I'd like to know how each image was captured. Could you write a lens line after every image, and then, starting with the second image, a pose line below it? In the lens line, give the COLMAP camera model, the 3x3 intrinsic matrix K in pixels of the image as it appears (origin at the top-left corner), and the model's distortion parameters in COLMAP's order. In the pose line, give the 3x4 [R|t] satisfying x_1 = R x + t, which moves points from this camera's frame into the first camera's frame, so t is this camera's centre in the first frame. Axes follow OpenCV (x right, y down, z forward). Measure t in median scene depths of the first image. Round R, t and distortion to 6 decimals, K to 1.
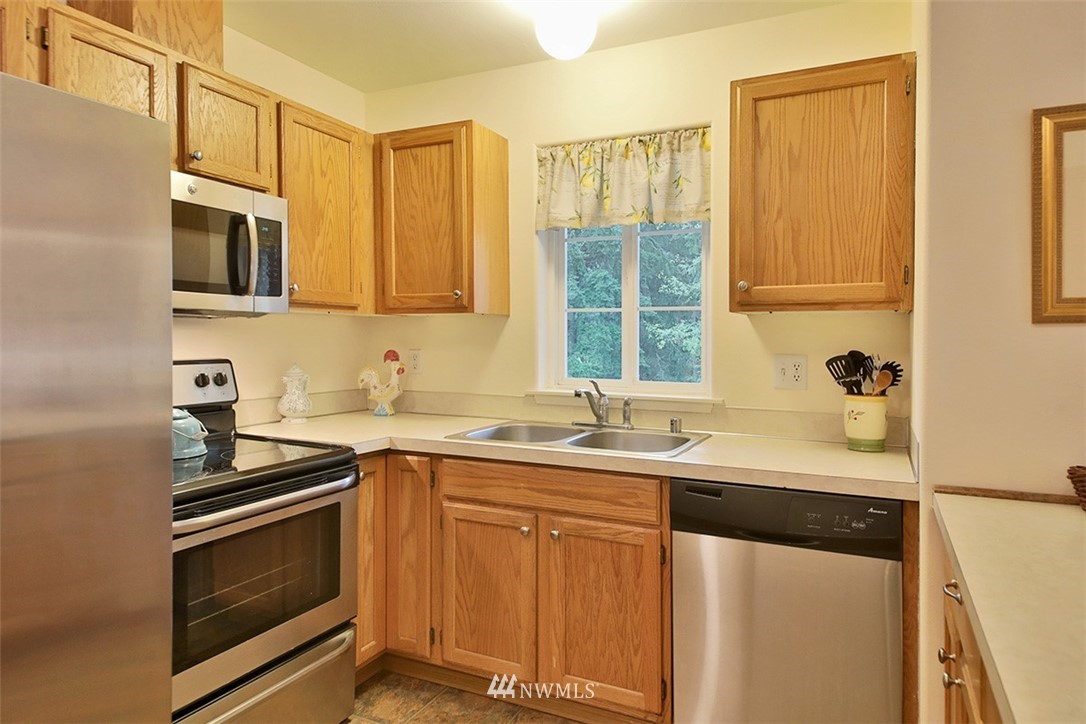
lens RADIAL K [[708.1, 0, 536.9], [0, 708.1, 346.1], [0, 0, 1]] dist [0.086380, -0.059863]
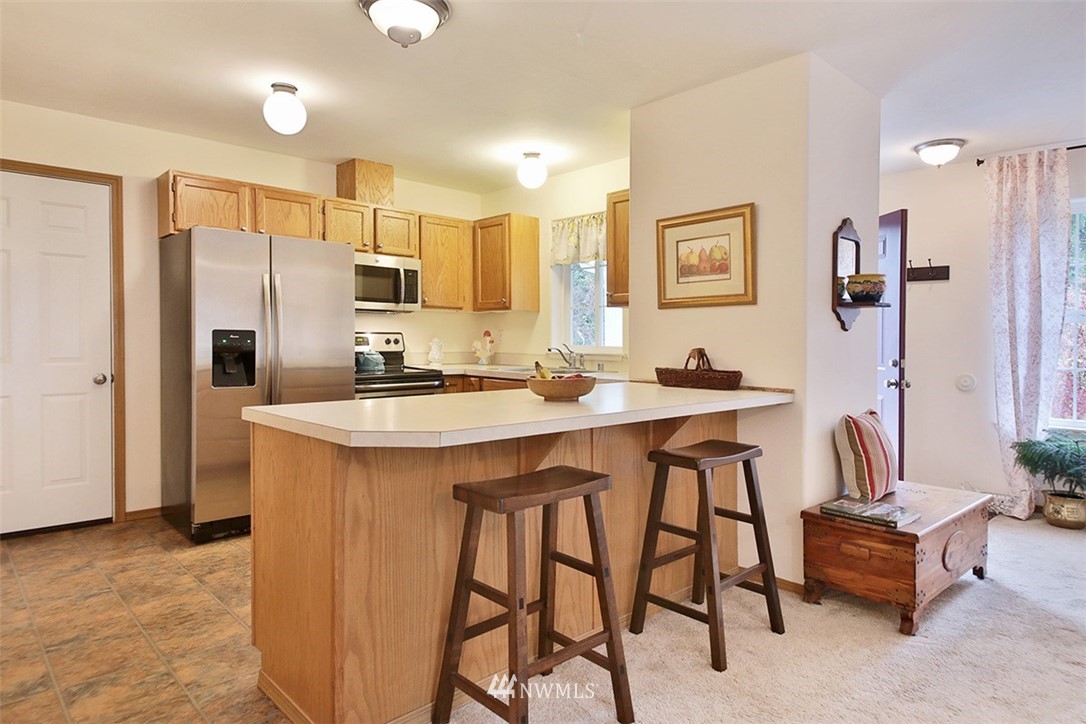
lens RADIAL K [[637.8, 0, 543.0], [0, 637.8, 362.0], [0, 0, 1]] dist [0.000044, -0.000144]
pose [[0.931829, 0.014803, -0.362595, 0.700981], [-0.006382, 0.999682, 0.024413, 0.059030], [0.362841, -0.020435, 0.931627, -0.684039]]
